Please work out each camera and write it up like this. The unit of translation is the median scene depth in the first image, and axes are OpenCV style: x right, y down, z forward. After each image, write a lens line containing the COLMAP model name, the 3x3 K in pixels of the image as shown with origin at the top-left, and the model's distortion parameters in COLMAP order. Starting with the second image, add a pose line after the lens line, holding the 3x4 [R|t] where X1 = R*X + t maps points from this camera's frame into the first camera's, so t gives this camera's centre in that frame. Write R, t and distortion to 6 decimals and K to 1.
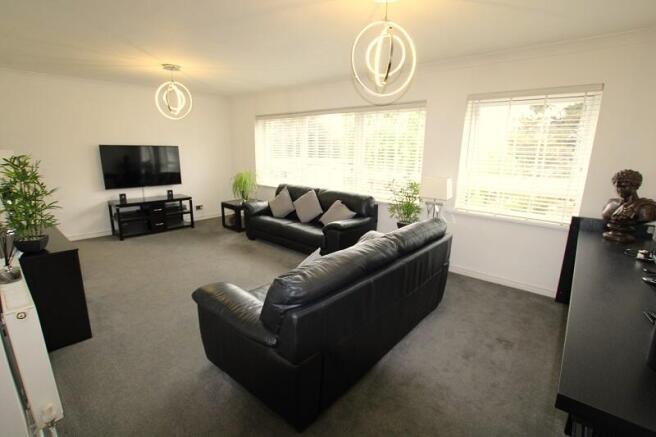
lens RADIAL K [[310.9, 0, 328.0], [0, 310.9, 218.5], [0, 0, 1]] dist [-0.001666, -0.000472]
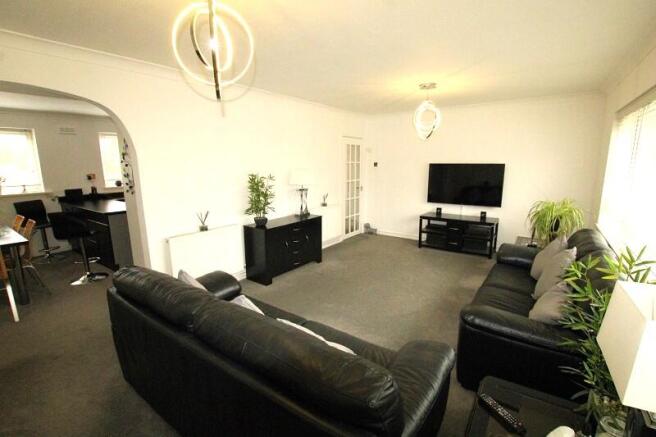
lens RADIAL K [[310.9, 0, 328.0], [0, 310.9, 218.5], [0, 0, 1]] dist [-0.001666, -0.000472]
pose [[0.101726, 0.172974, -0.979659, 0.337450], [-0.215450, 0.965226, 0.148054, -0.109527], [0.971202, 0.196007, 0.135456, 0.439897]]
